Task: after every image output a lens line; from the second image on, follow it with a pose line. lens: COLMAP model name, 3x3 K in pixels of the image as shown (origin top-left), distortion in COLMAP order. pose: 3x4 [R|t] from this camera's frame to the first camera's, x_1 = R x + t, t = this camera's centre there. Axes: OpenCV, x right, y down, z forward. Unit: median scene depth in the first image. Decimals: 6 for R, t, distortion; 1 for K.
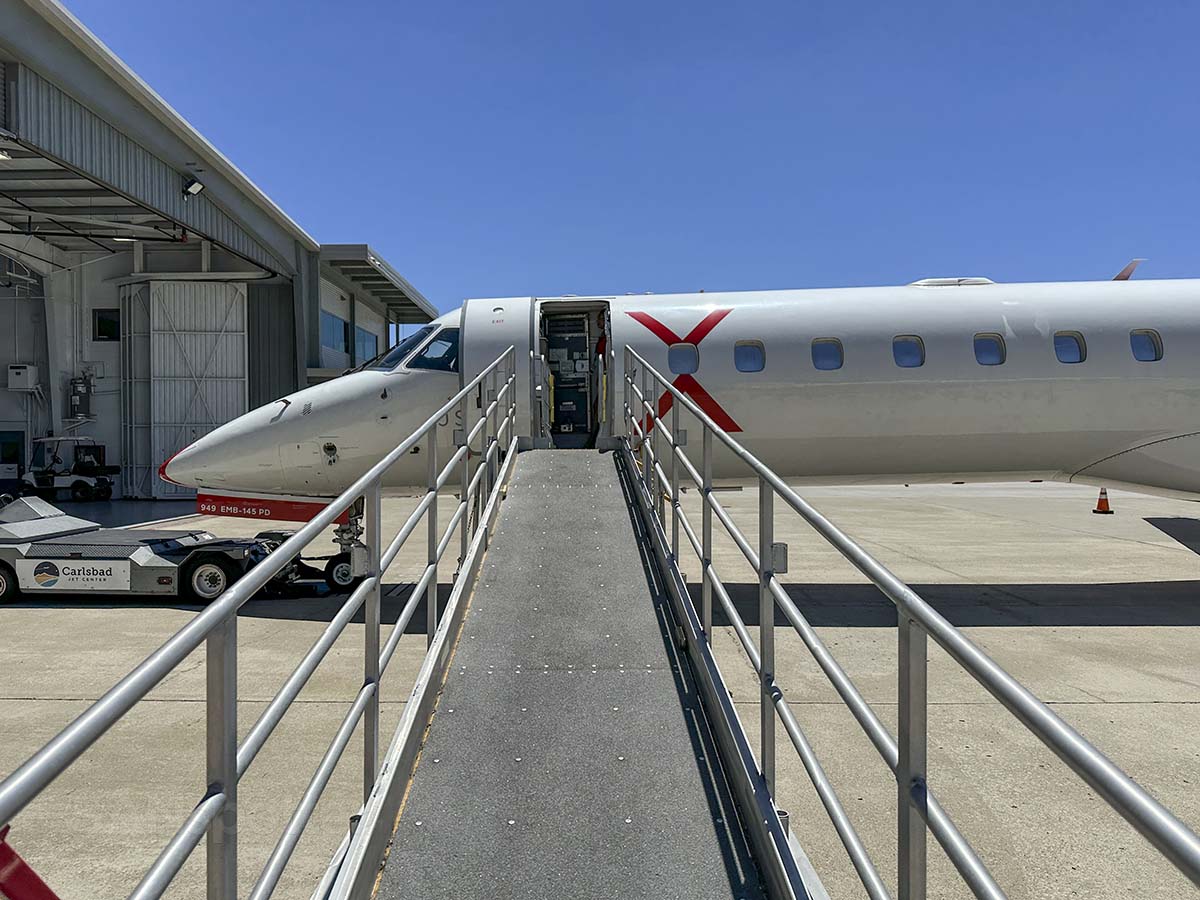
lens RADIAL K [[848.9, 0, 600.1], [0, 848.9, 443.7], [0, 0, 1]] dist [0.031690, -0.000809]
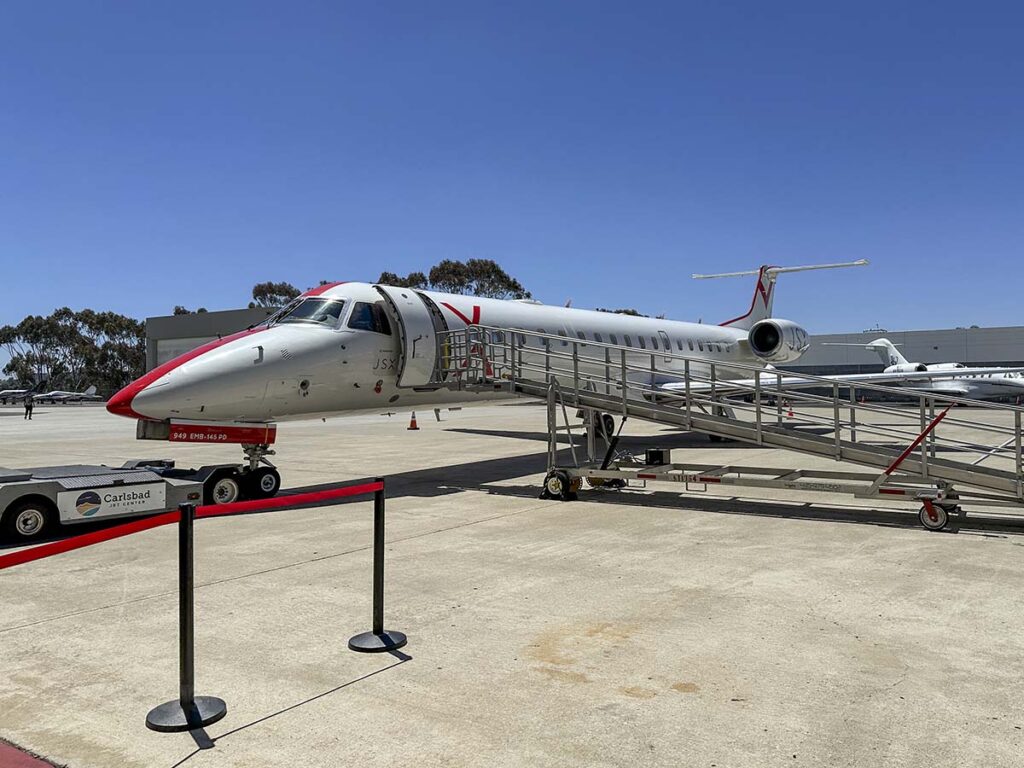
lens RADIAL K [[732.5, 0, 511.1], [0, 732.5, 387.4], [0, 0, 1]] dist [0.033754, 0.002361]
pose [[0.583723, -0.002036, 0.811951, -1.075130], [0.008657, 0.999956, -0.003716, 0.018064], [-0.811907, 0.009199, 0.583714, 0.054947]]
